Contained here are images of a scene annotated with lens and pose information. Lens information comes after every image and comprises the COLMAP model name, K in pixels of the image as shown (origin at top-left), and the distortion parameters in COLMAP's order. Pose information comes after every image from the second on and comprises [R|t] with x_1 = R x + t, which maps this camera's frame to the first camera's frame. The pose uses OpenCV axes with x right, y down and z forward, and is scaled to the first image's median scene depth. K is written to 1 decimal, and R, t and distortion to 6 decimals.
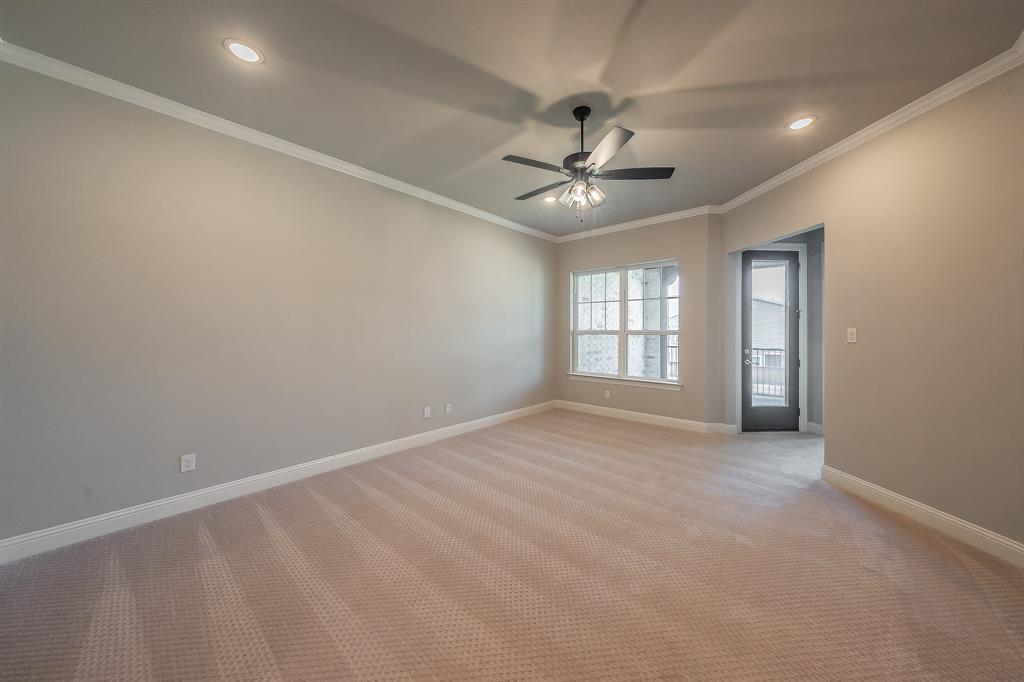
lens RADIAL K [[347.1, 0, 512.3], [0, 347.1, 333.7], [0, 0, 1]] dist [-0.000612, -0.000043]
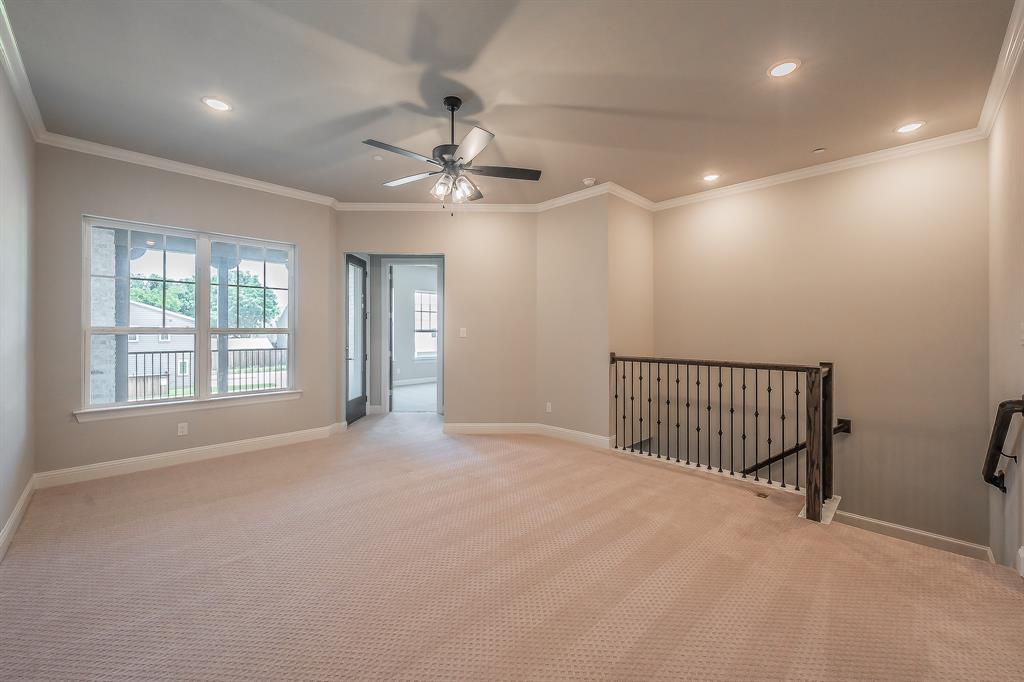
lens RADIAL K [[404.9, 0, 517.2], [0, 404.9, 331.0], [0, 0, 1]] dist [-0.001486, 0.000666]
pose [[0.054285, 0.001245, 0.998525, -0.514988], [0.005124, 0.999986, -0.001525, 0.001810], [-0.998512, 0.005200, 0.054278, 0.427746]]
